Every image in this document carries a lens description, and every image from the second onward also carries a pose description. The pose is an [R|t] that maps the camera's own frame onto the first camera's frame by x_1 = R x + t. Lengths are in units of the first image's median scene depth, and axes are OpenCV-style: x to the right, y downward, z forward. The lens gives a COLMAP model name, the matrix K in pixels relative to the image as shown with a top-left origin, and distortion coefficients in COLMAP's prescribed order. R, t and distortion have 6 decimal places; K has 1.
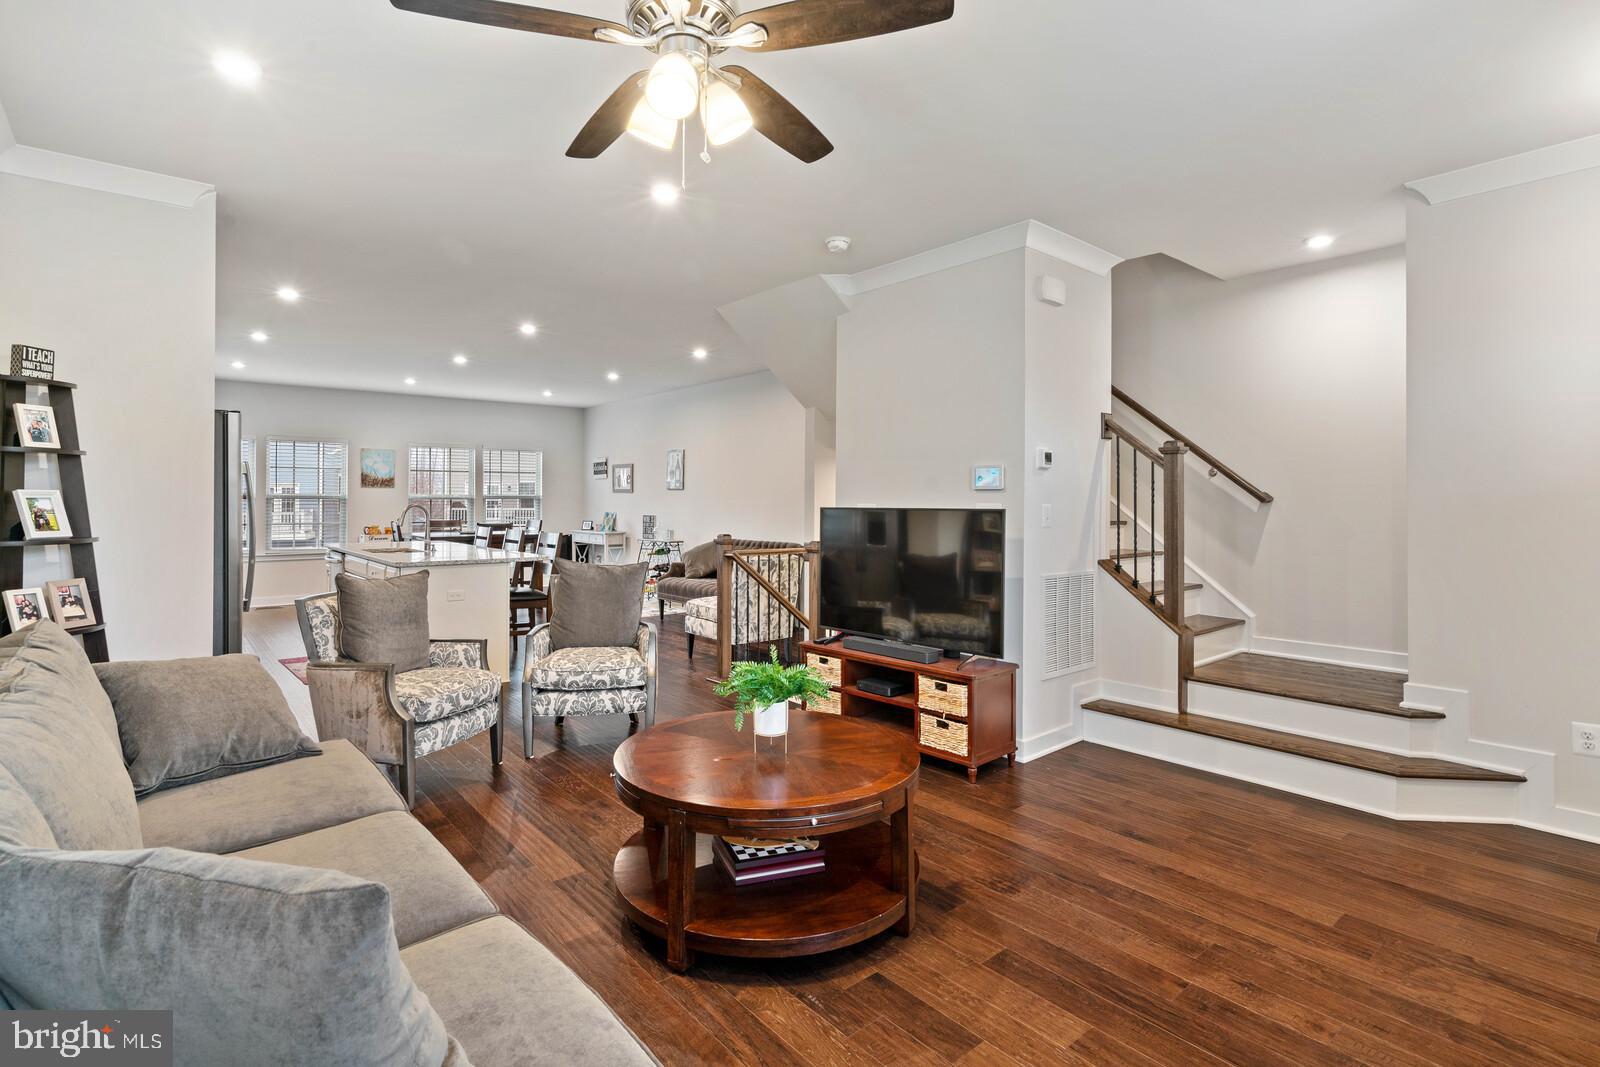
lens RADIAL K [[785.1, 0, 765.4], [0, 785.1, 507.0], [0, 0, 1]] dist [0.004937, 0.000363]
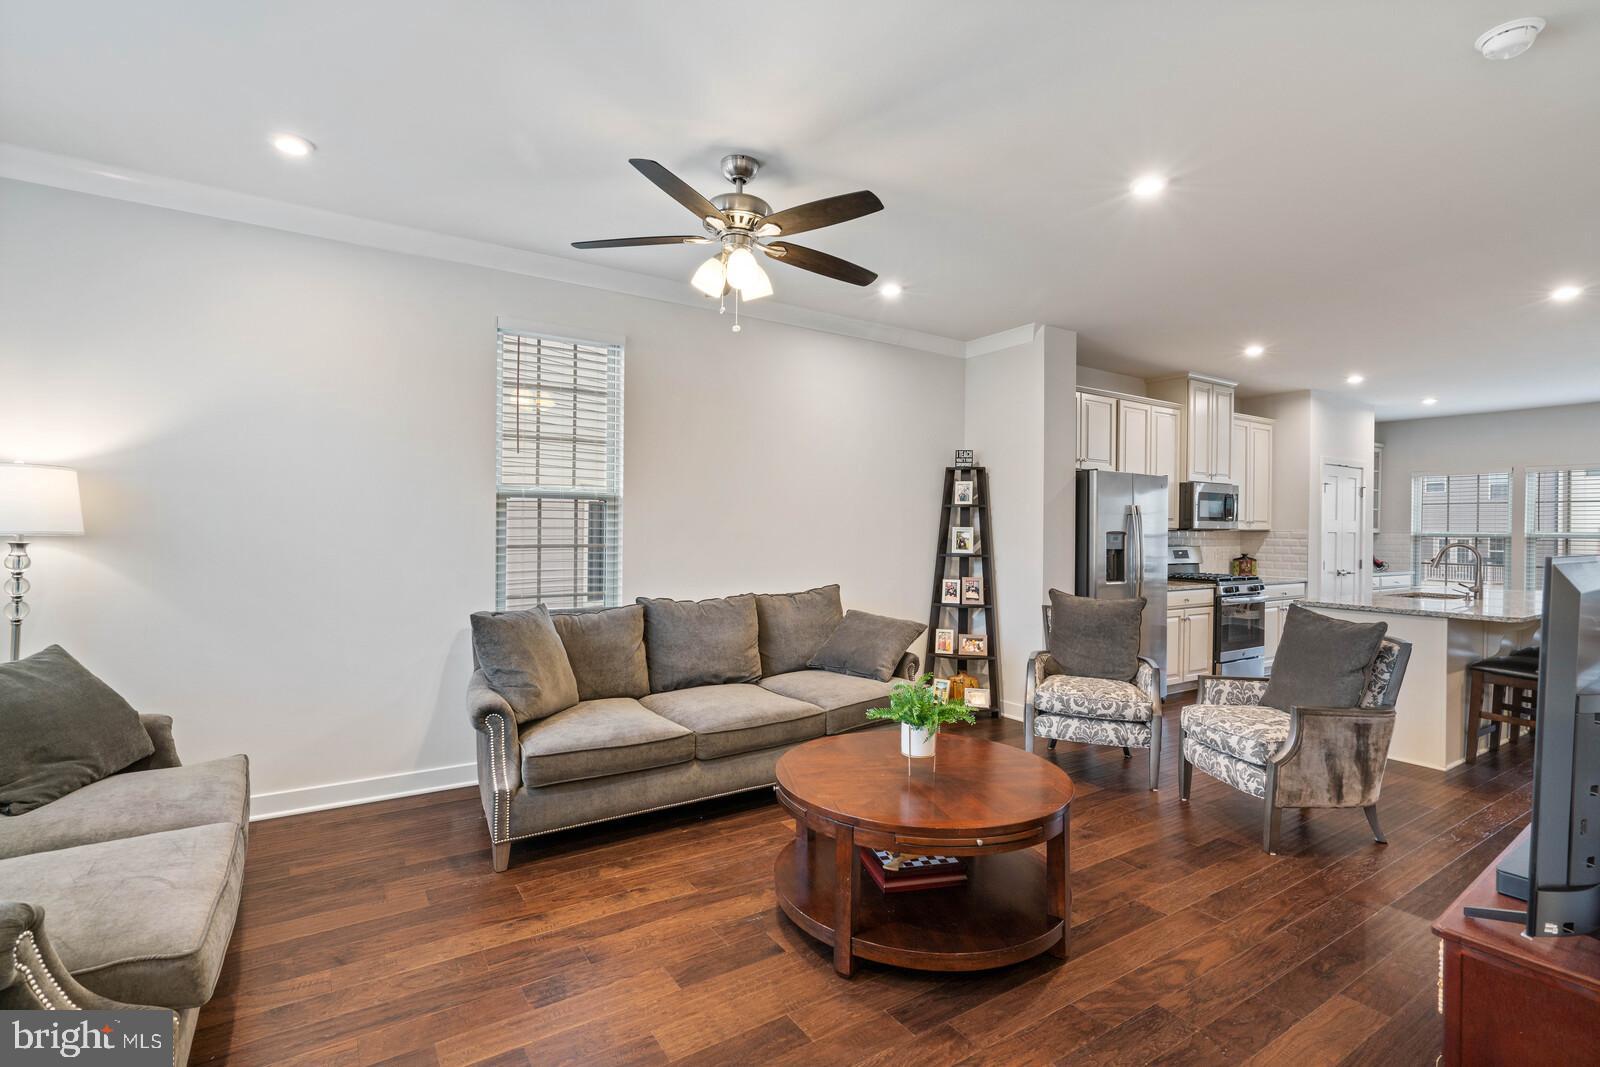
lens RADIAL K [[727.6, 0, 795.8], [0, 727.6, 534.1], [0, 0, 1]] dist [-0.009396, 0.004021]
pose [[-0.098350, 0.000311, -0.995152, 0.362348], [-0.019967, 0.999798, 0.002286, -0.001074], [0.994952, 0.020095, -0.098324, 0.342801]]
